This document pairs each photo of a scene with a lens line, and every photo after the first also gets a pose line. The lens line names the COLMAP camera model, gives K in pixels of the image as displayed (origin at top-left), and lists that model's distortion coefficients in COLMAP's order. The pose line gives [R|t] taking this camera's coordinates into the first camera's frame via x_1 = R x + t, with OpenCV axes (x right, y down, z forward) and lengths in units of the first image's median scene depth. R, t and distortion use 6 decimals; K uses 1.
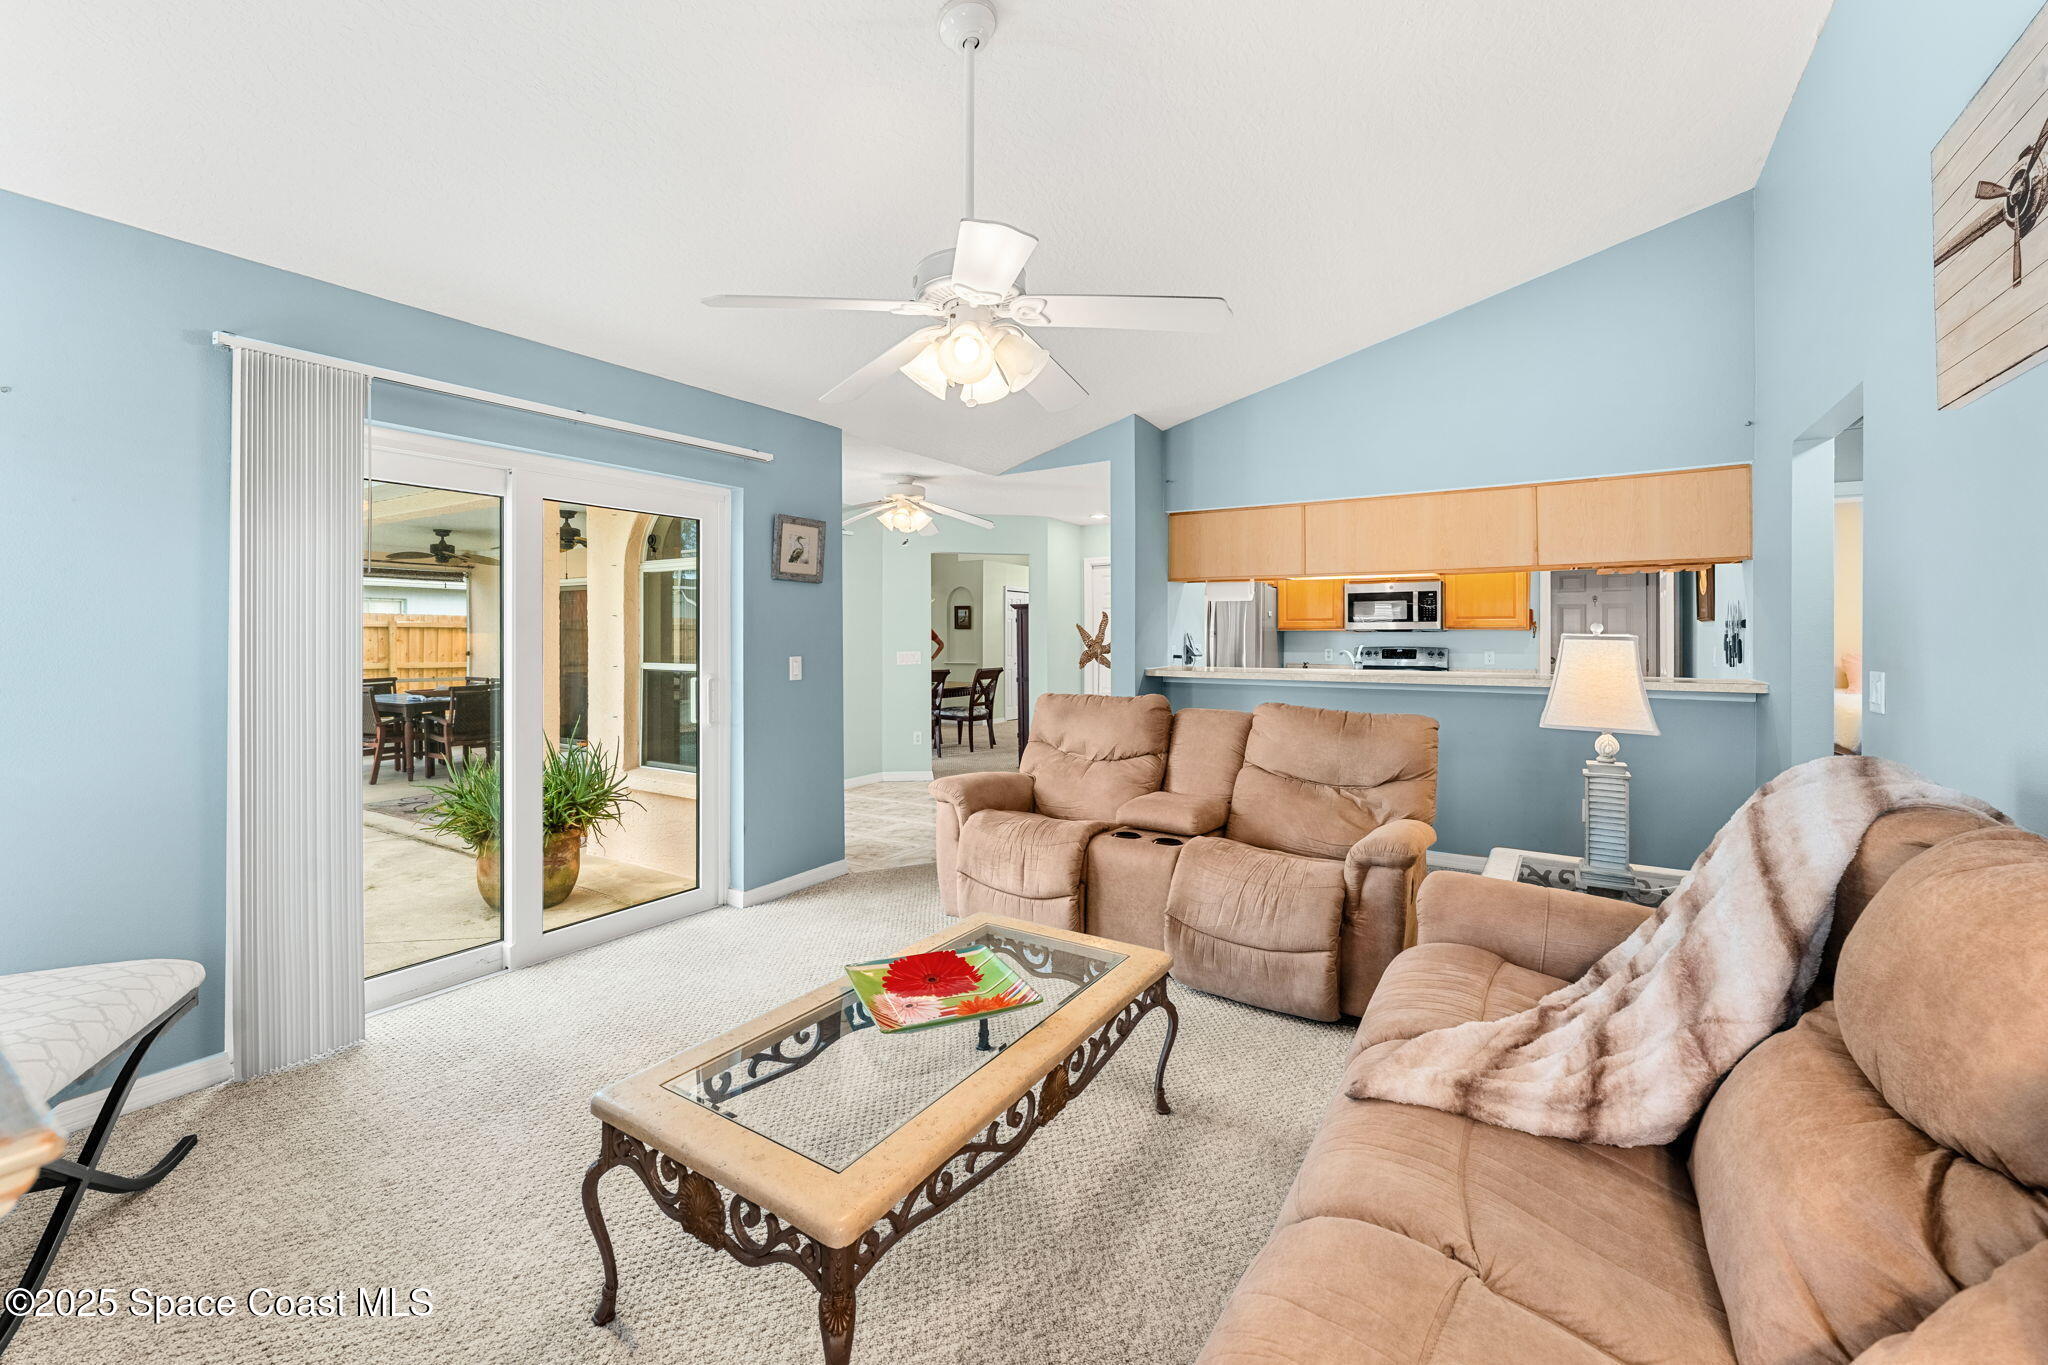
lens RADIAL K [[823.4, 0, 1023.6], [0, 823.4, 672.6], [0, 0, 1]] dist [0.000892, -0.000258]
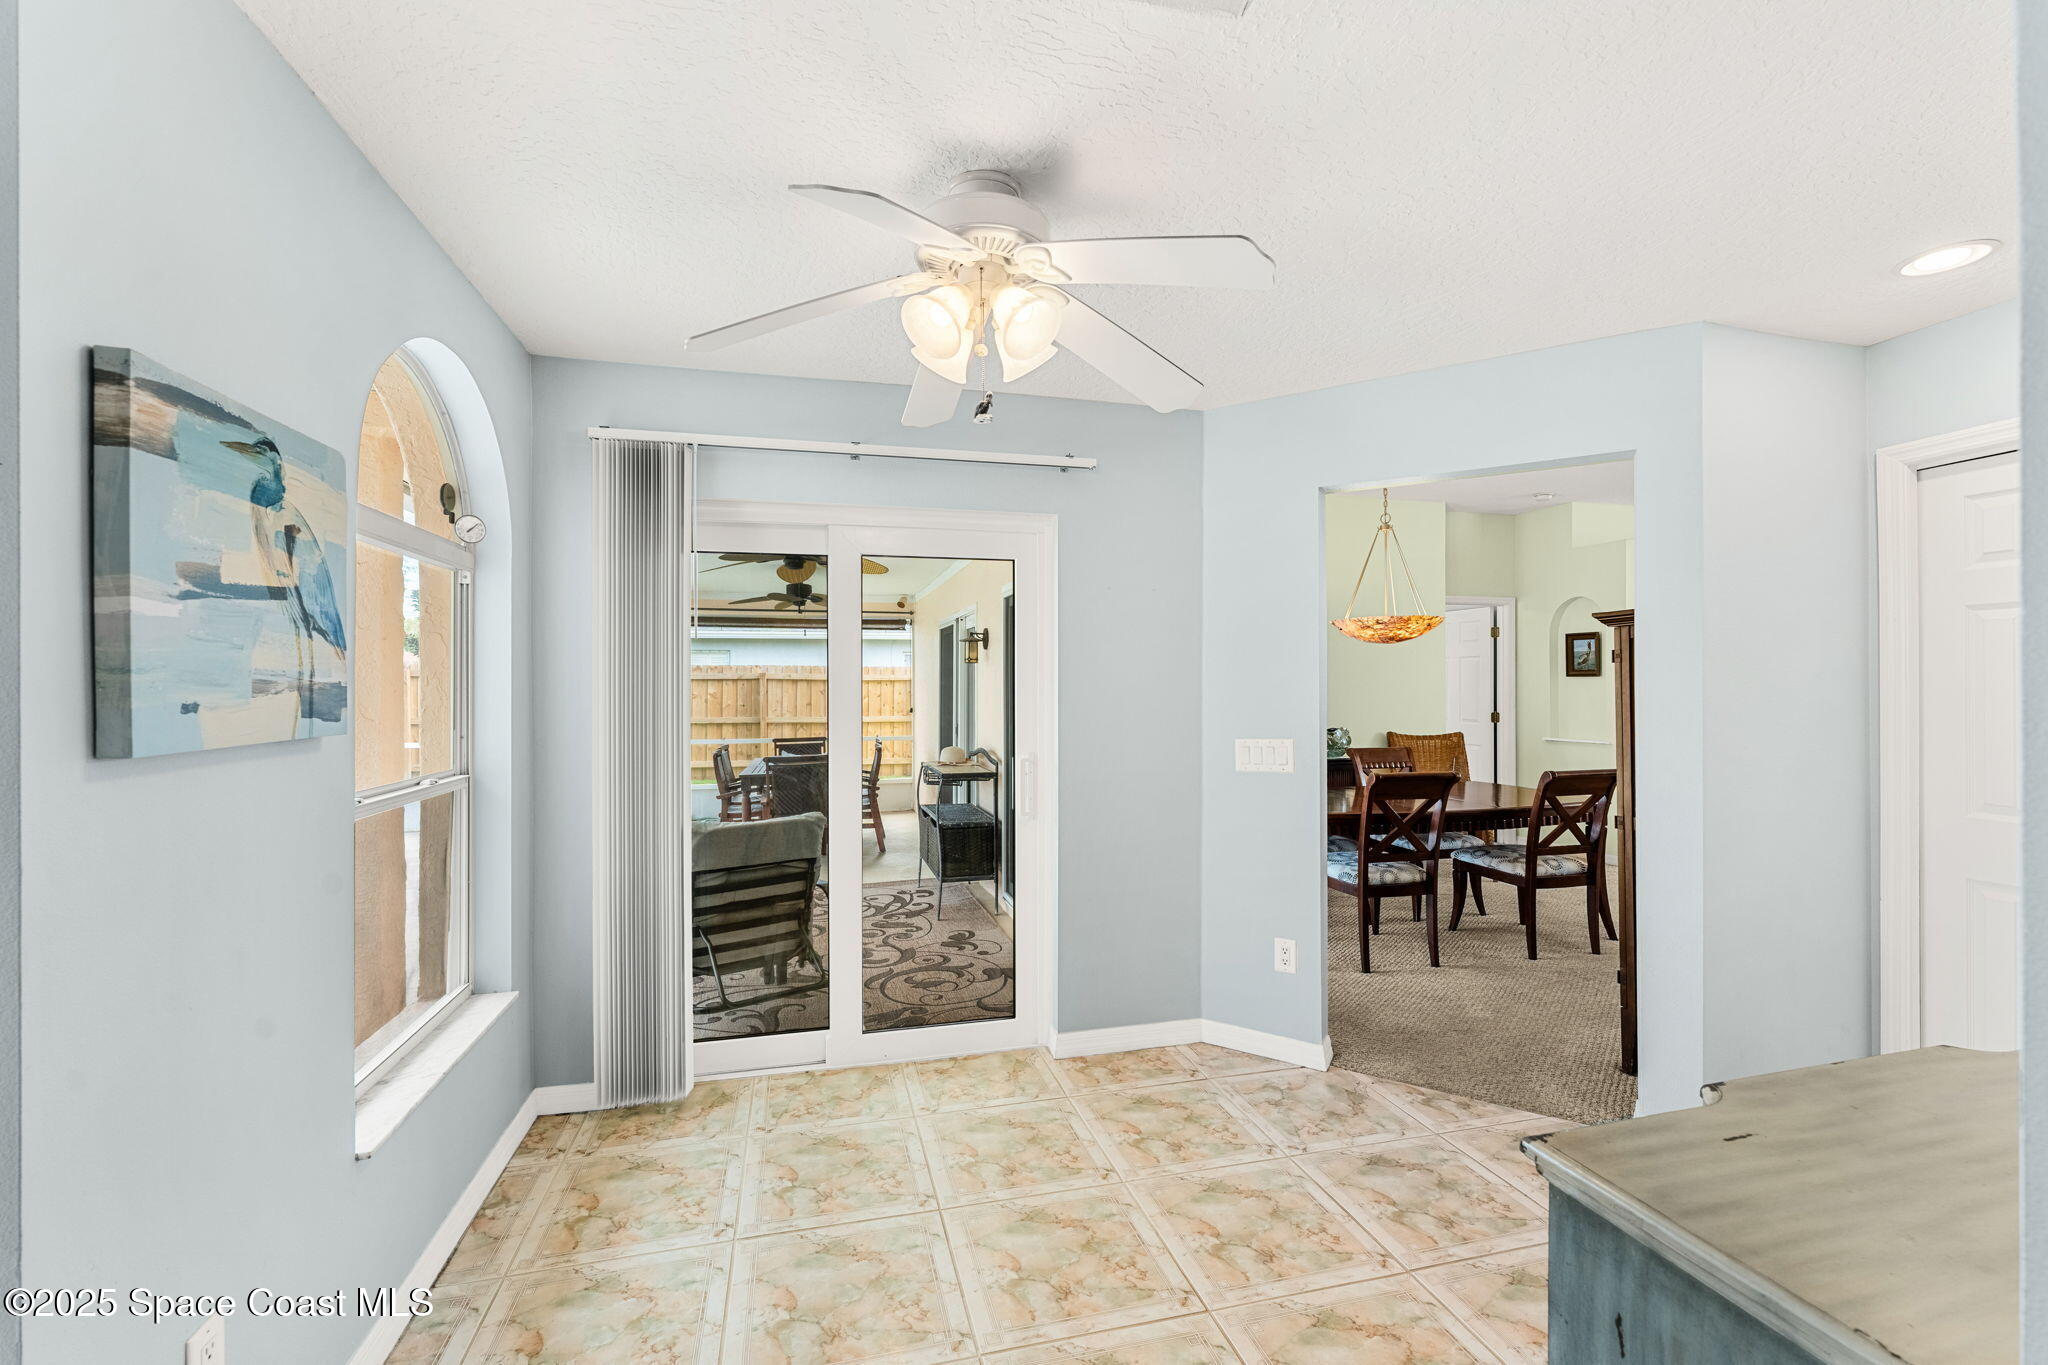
lens RADIAL K [[828.3, 0, 1024.0], [0, 828.3, 682.5], [0, 0, 1]] dist [0.002983, 0.000272]
pose [[0.720084, -0.002650, -0.693882, 0.050349], [-0.026161, 0.999178, -0.030965, -0.030445], [0.693393, 0.040450, 0.719423, 0.482282]]
